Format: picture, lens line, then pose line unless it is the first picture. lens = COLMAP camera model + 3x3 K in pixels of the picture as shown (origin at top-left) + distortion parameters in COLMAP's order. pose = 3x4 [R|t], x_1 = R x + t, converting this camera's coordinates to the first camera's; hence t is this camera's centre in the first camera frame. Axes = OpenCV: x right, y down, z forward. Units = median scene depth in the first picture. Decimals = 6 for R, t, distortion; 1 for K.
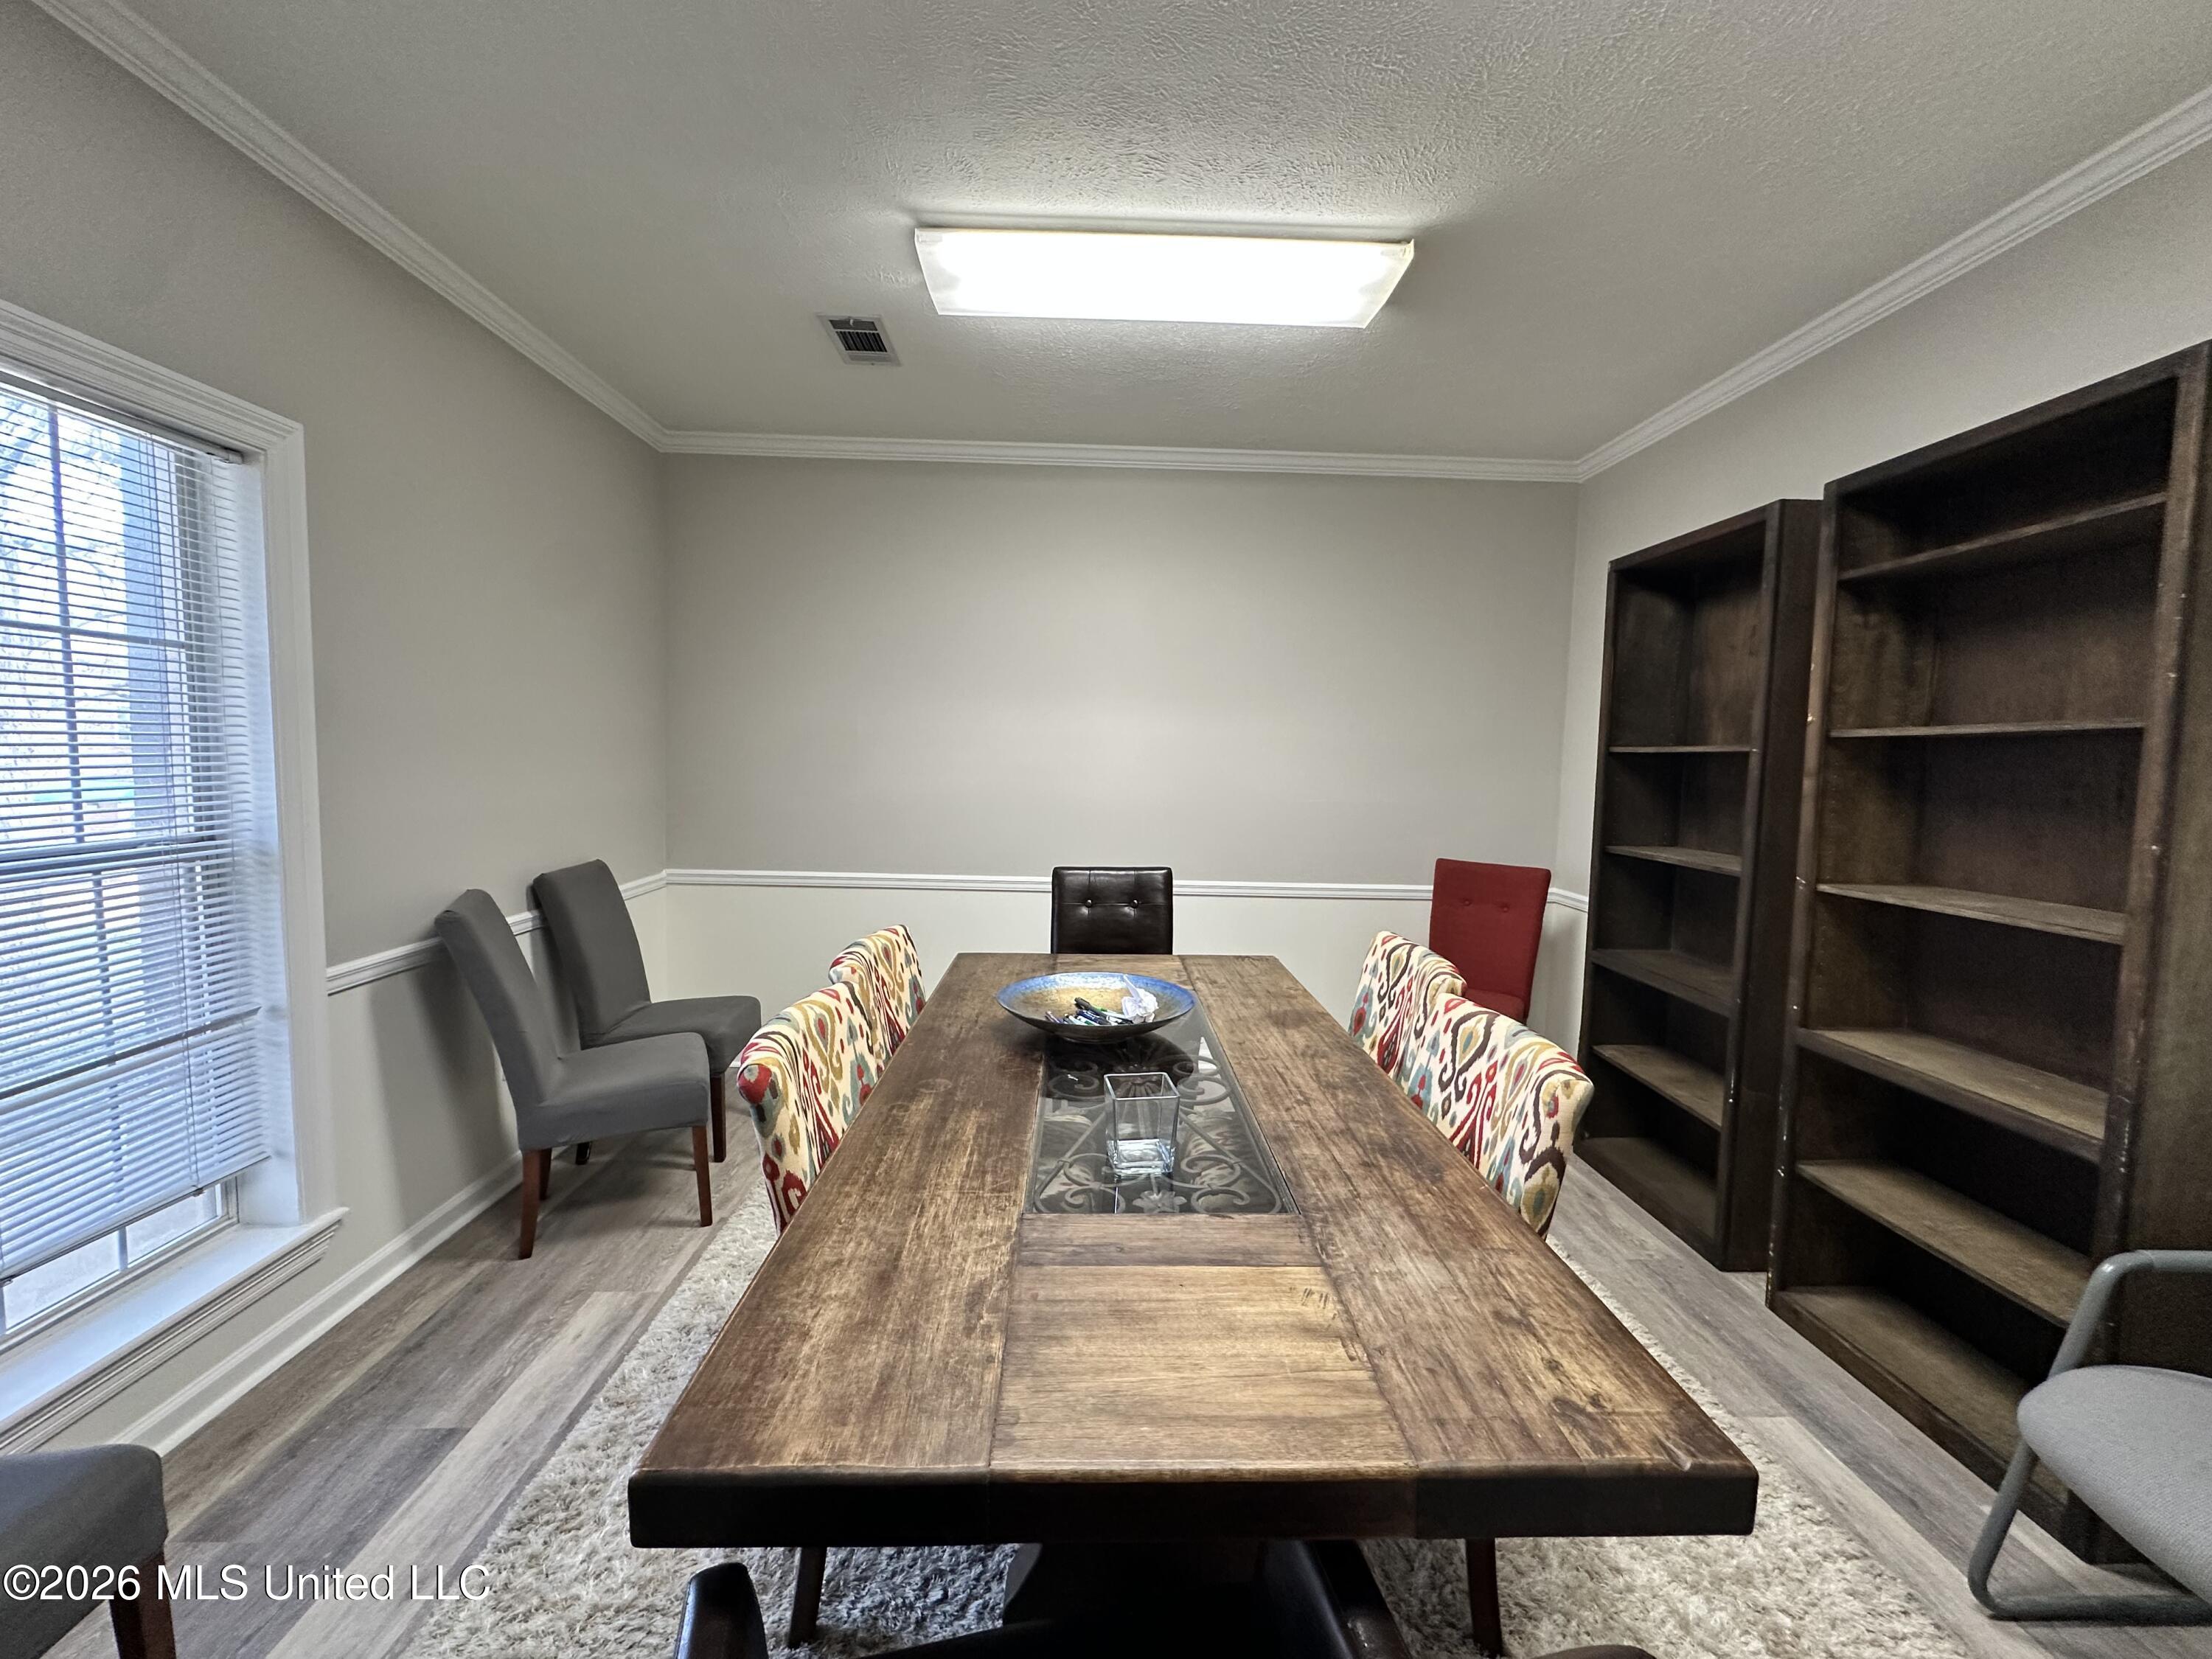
lens RADIAL K [[880.1, 0, 1103.9], [0, 880.1, 820.0], [0, 0, 1]] dist [-0.003756, 0.000776]
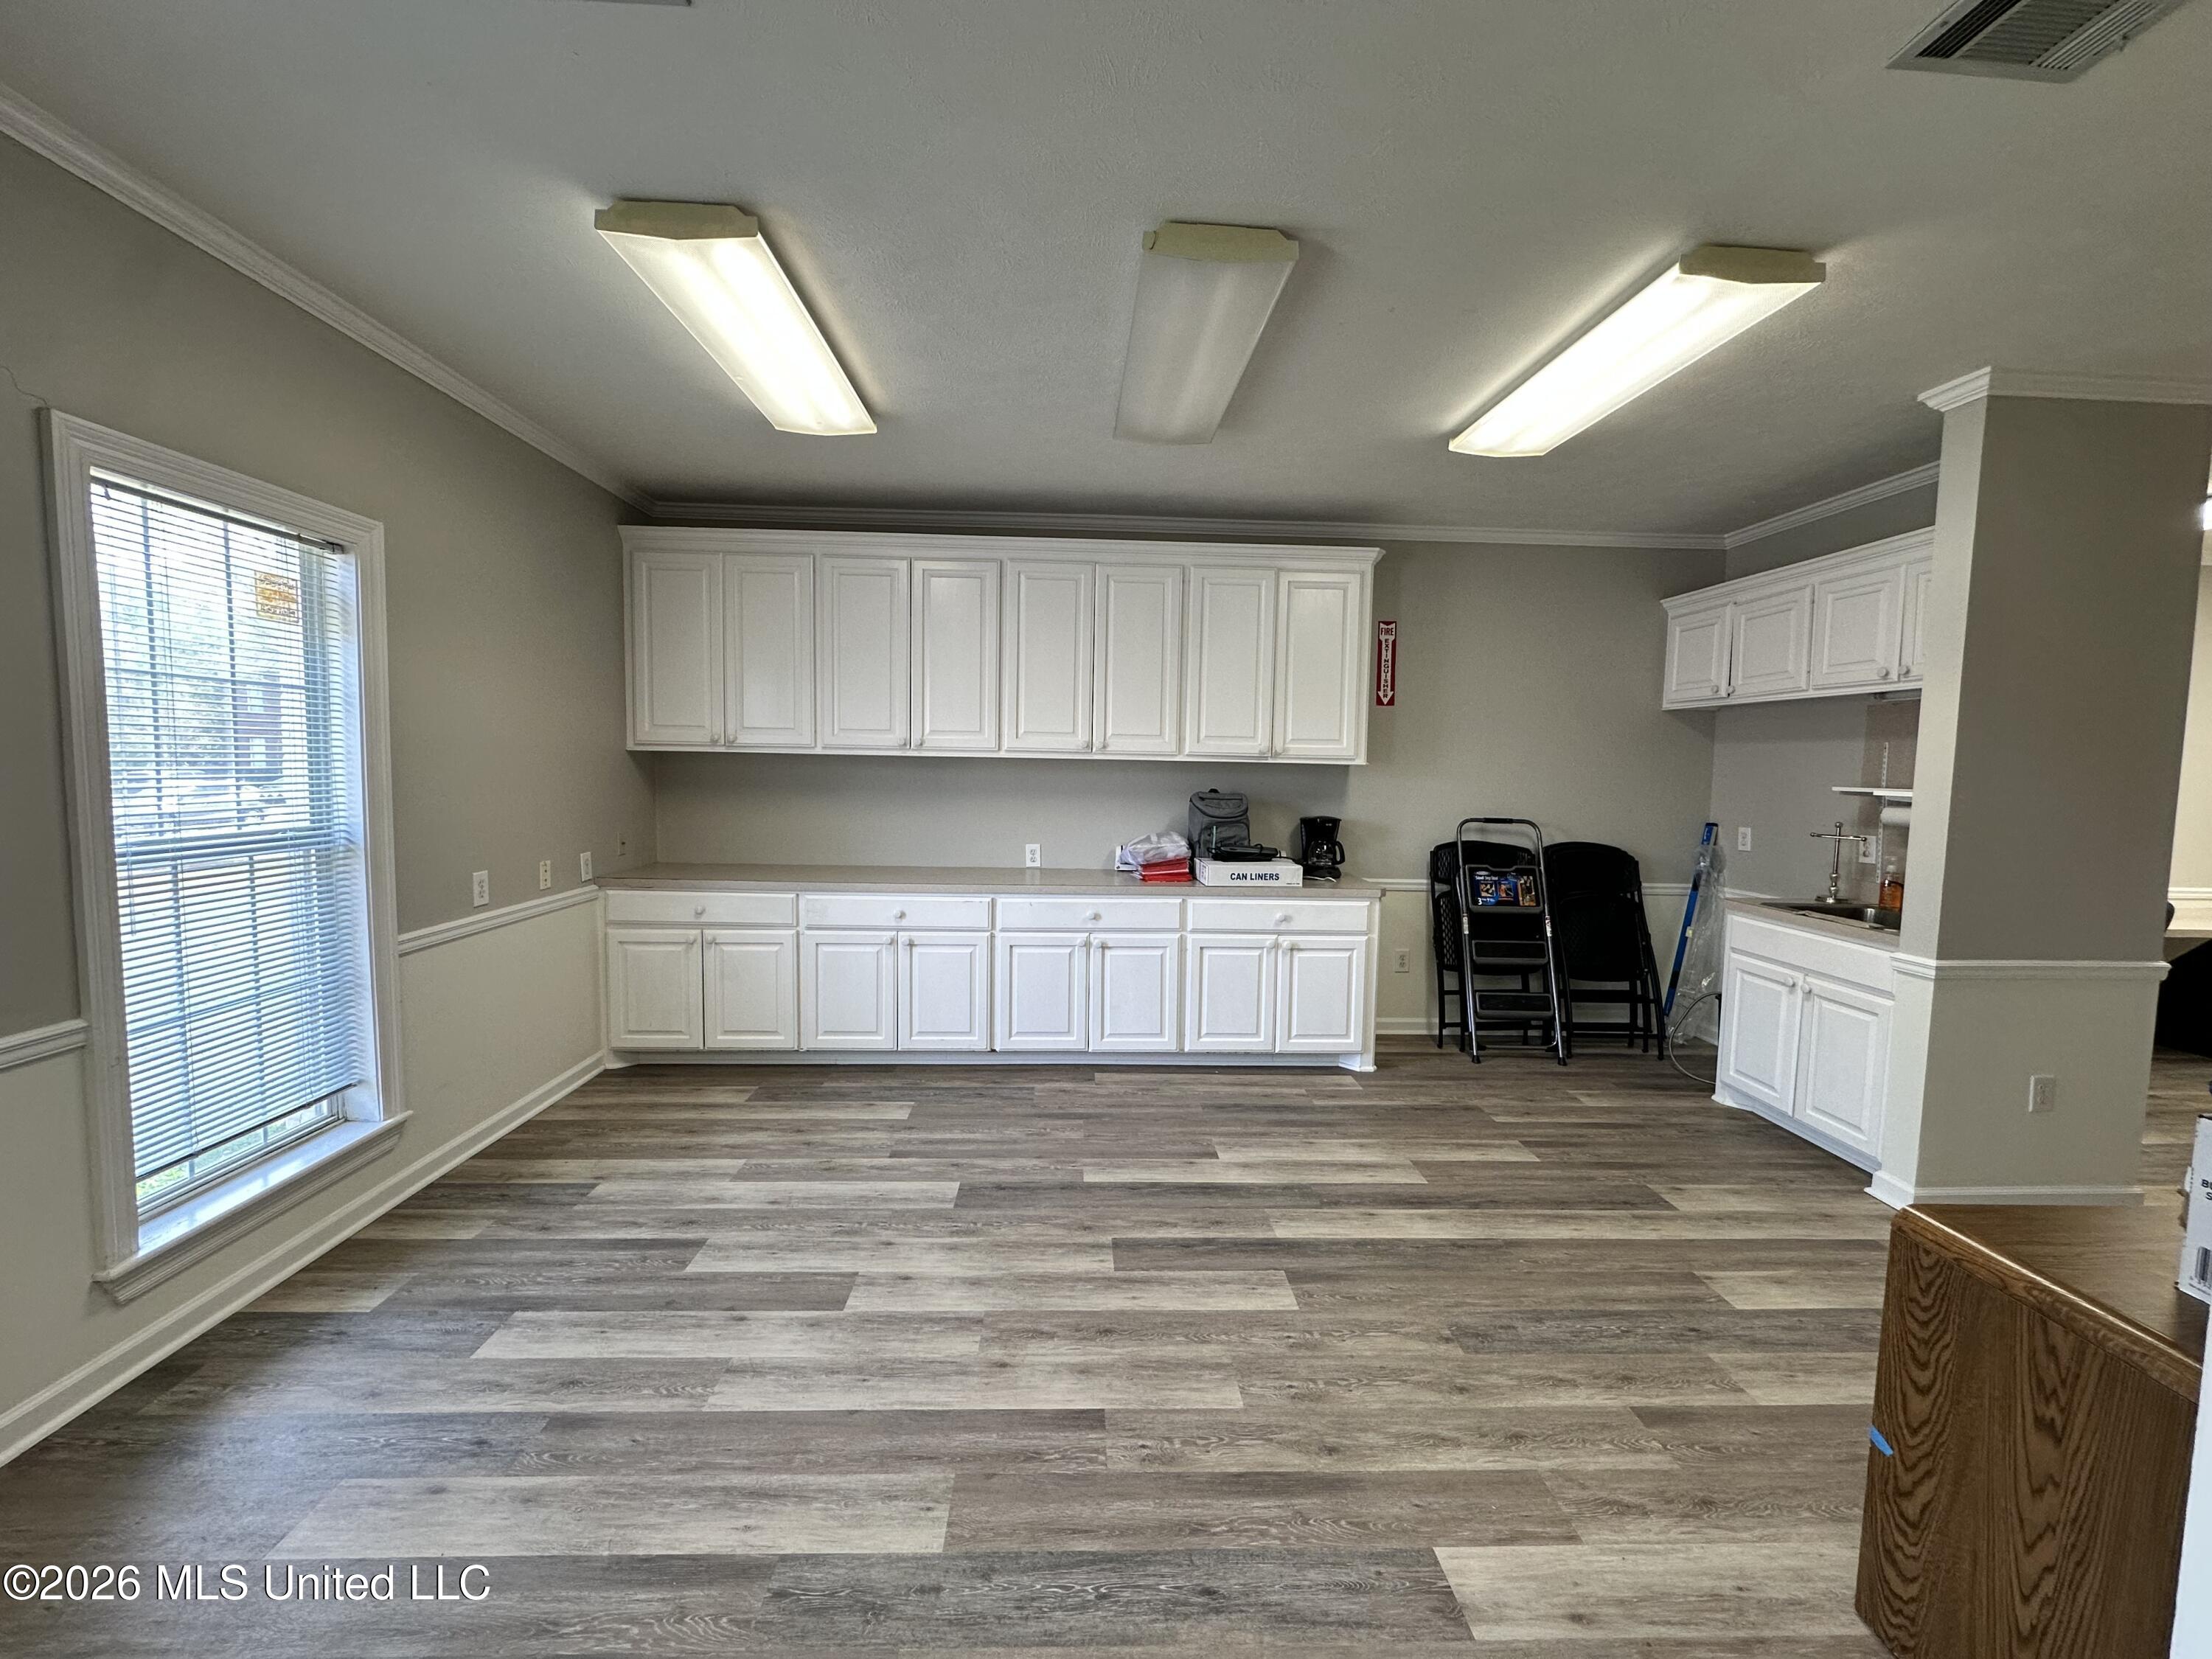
lens RADIAL K [[880.1, 0, 1106.0], [0, 880.1, 833.7], [0, 0, 1]] dist [-0.003756, 0.000776]
pose [[0.999972, 0.006078, 0.004449, 0.179002], [-0.006131, 0.999910, 0.011941, 0.004075], [-0.004376, -0.011968, 0.999919, -0.331132]]
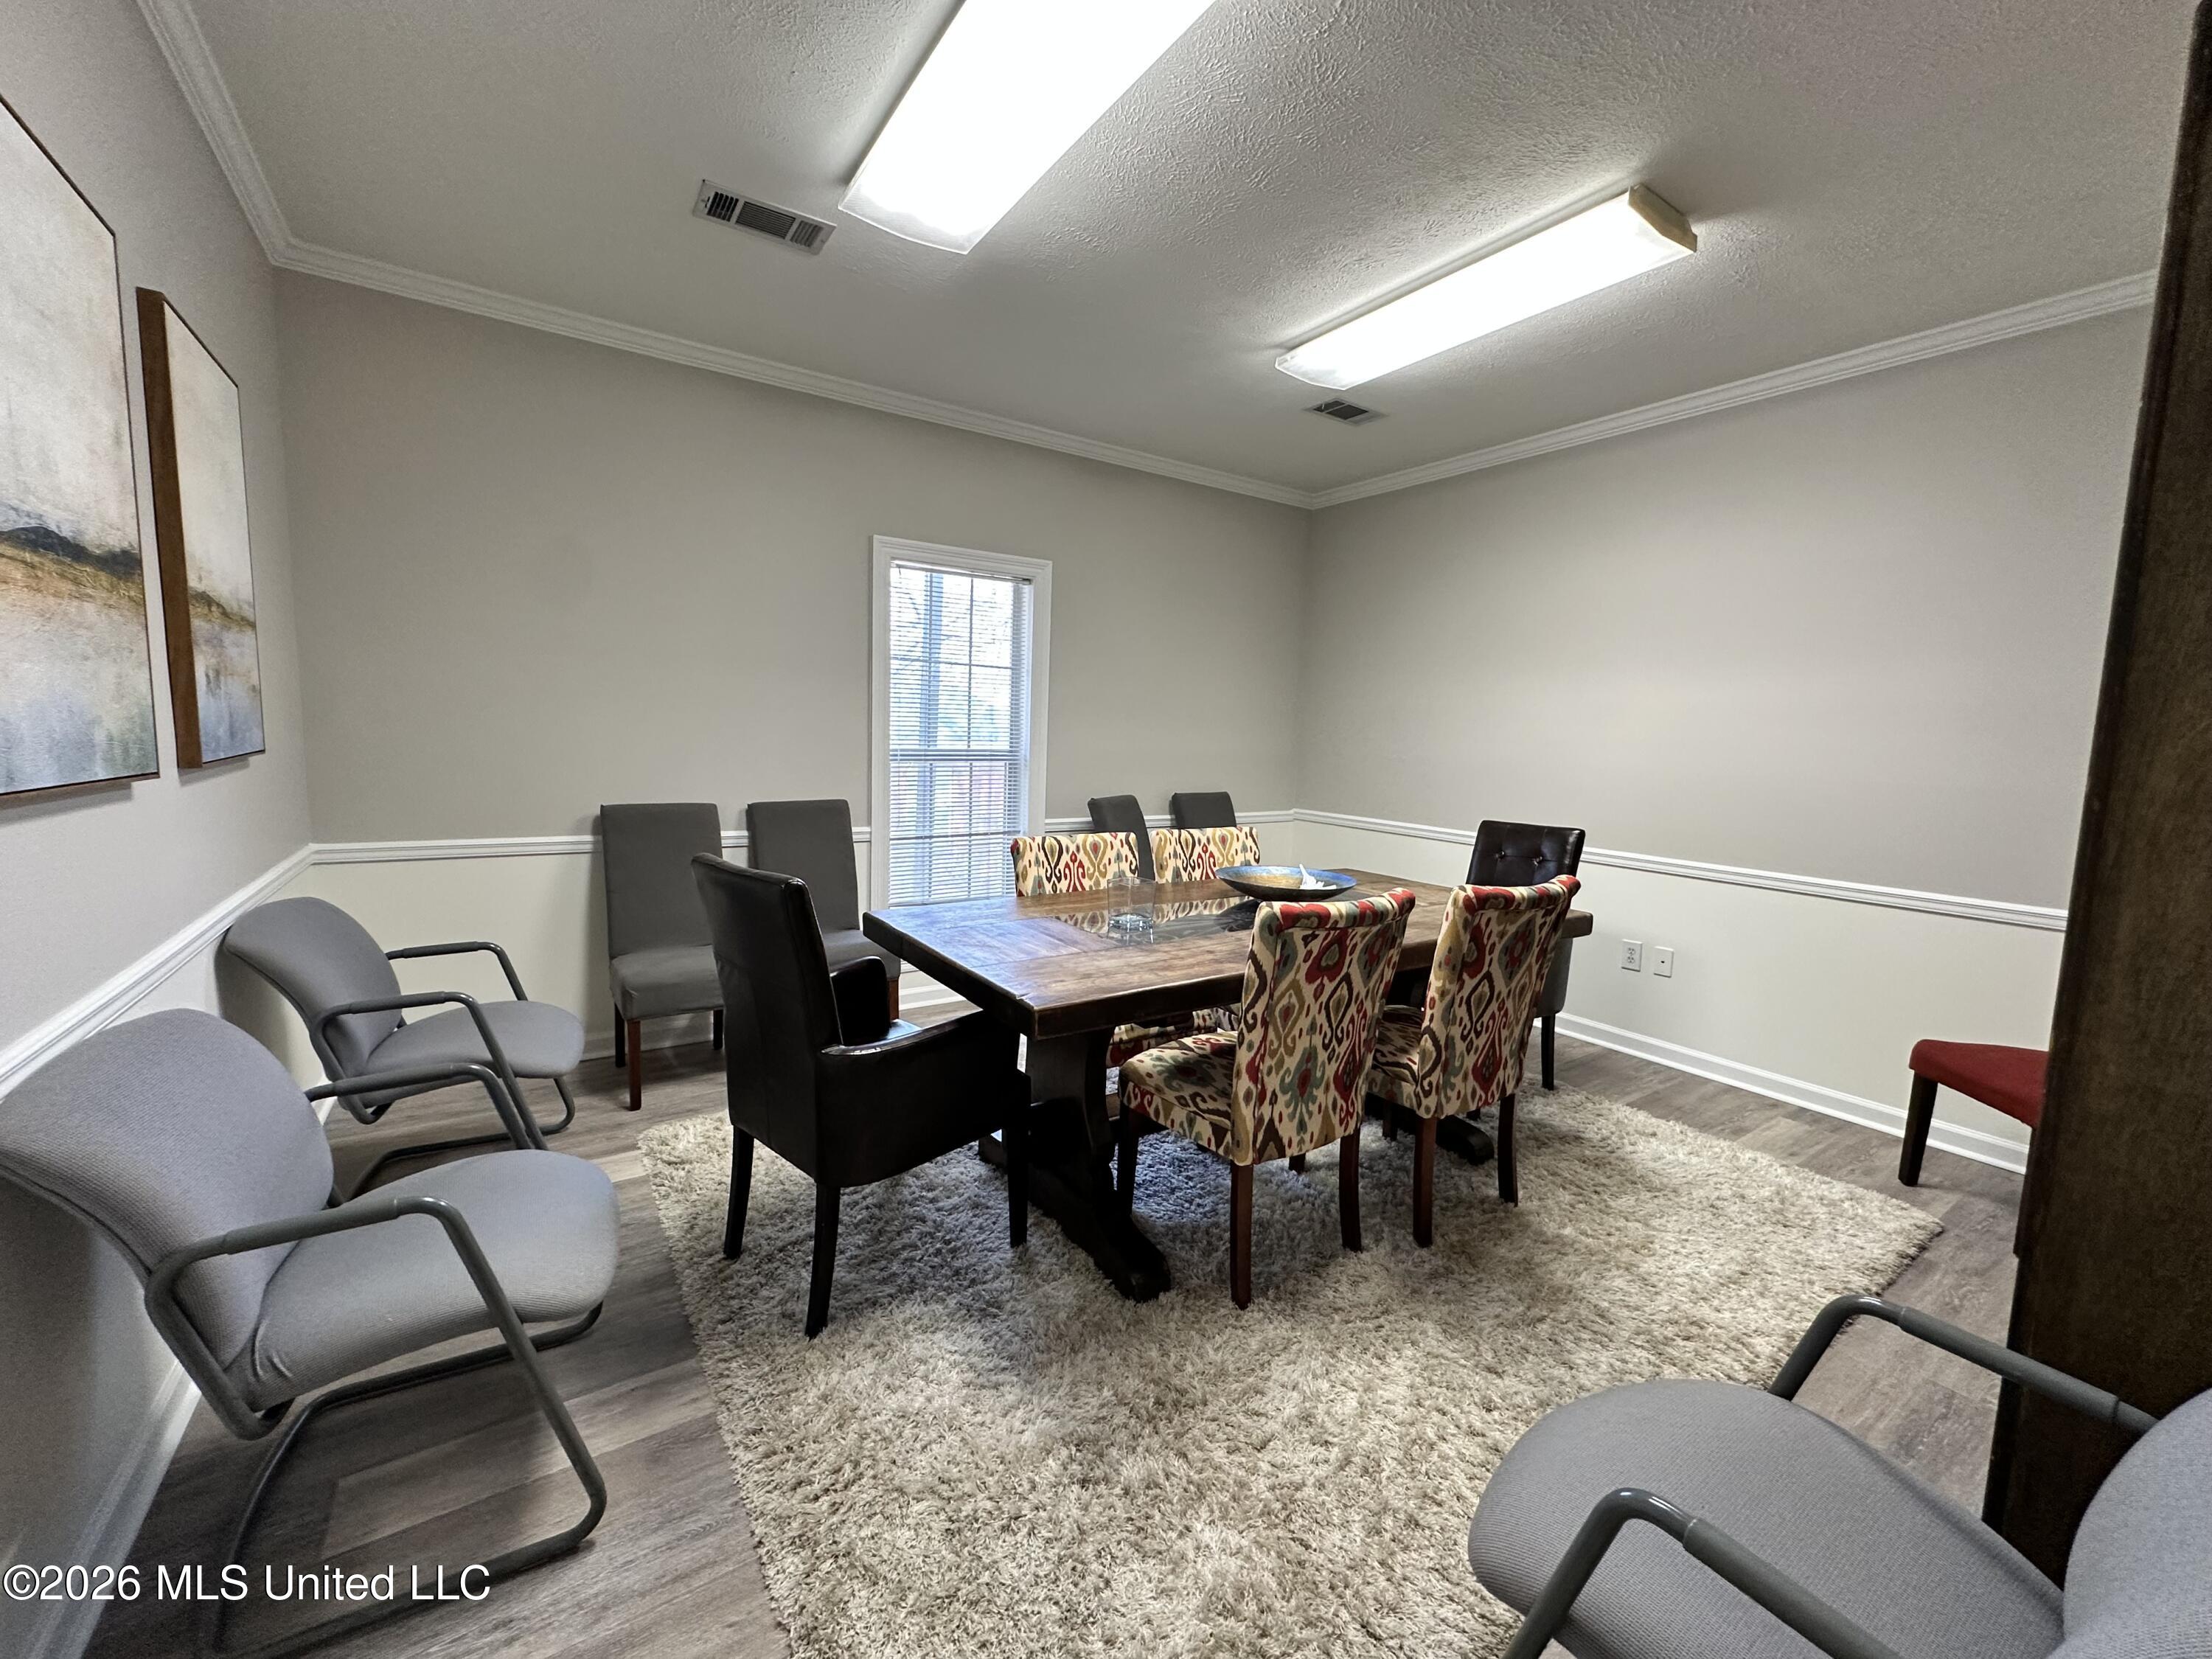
lens RADIAL K [[880.1, 0, 1078.5], [0, 880.1, 833.7], [0, 0, 1]] dist [-0.003756, 0.000776]
pose [[0.509196, 0.098455, -0.855000, 0.940876], [-0.086809, 0.994244, 0.062790, 0.066128], [0.856261, 0.042249, 0.514812, -0.028050]]
